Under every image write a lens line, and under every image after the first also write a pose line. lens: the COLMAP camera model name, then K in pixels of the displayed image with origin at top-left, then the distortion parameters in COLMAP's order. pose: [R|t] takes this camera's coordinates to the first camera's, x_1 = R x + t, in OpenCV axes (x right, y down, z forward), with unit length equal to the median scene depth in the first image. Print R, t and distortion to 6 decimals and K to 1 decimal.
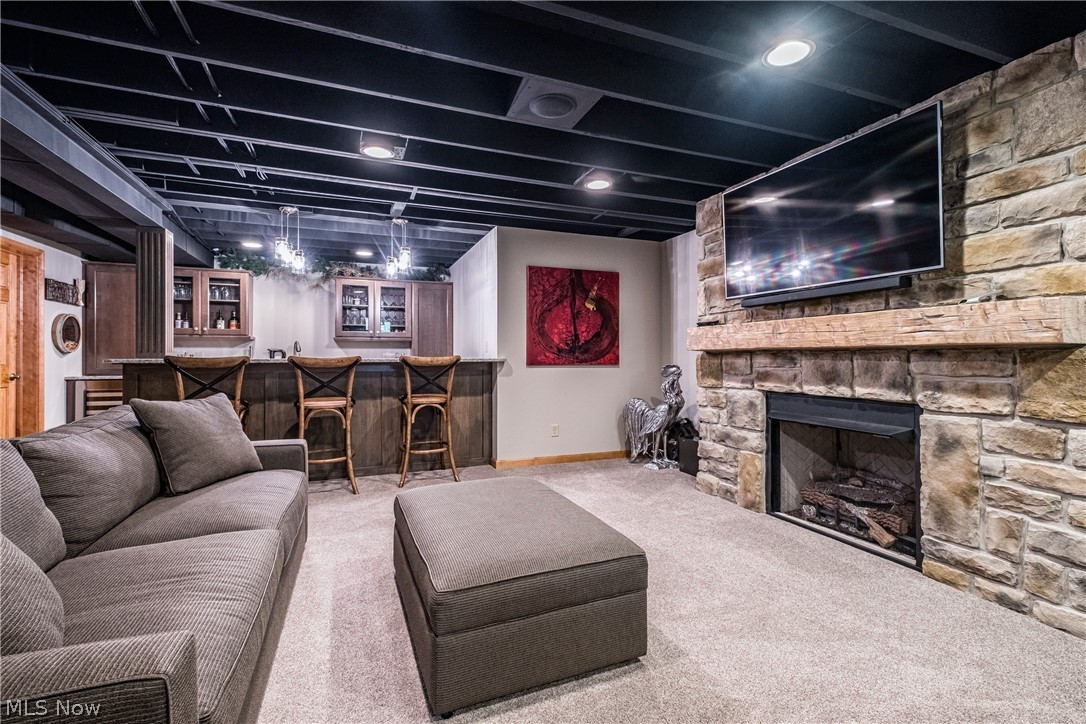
lens RADIAL K [[473.5, 0, 537.1], [0, 473.5, 356.3], [0, 0, 1]] dist [0.012170, -0.002211]
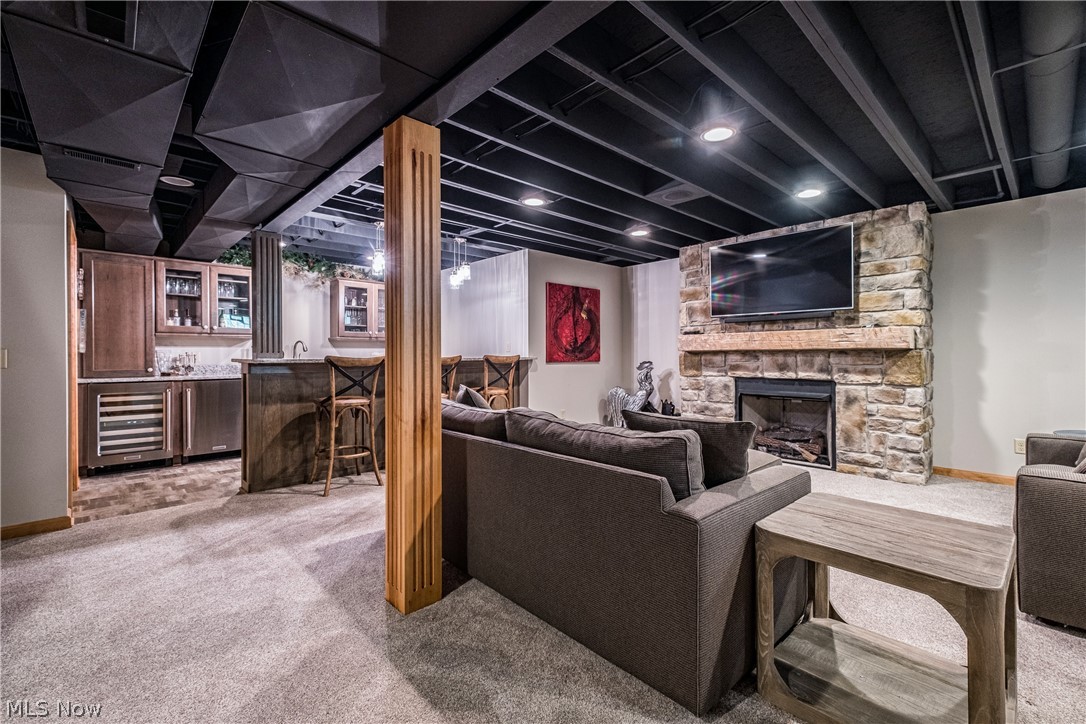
lens RADIAL K [[473.5, 0, 547.3], [0, 473.5, 357.6], [0, 0, 1]] dist [0.012170, -0.002211]
pose [[0.924828, -0.004322, 0.380361, -0.779299], [0.002635, 0.999984, 0.004957, -0.000151], [-0.380377, -0.003582, 0.924825, -0.234515]]
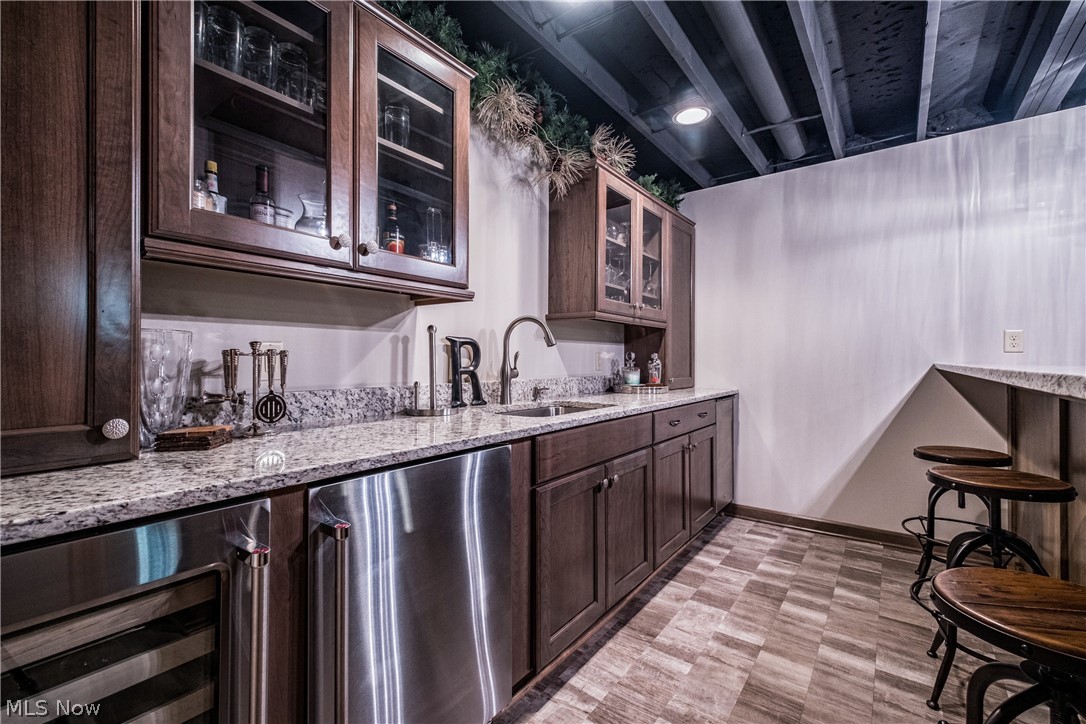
lens RADIAL K [[473.5, 0, 542.5], [0, 473.5, 360.5], [0, 0, 1]] dist [0.012170, -0.002211]
pose [[0.853659, 0.001133, 0.520831, -1.311893], [-0.005320, 0.999964, 0.006545, -0.001401], [-0.520805, -0.008358, 0.853635, 1.299228]]
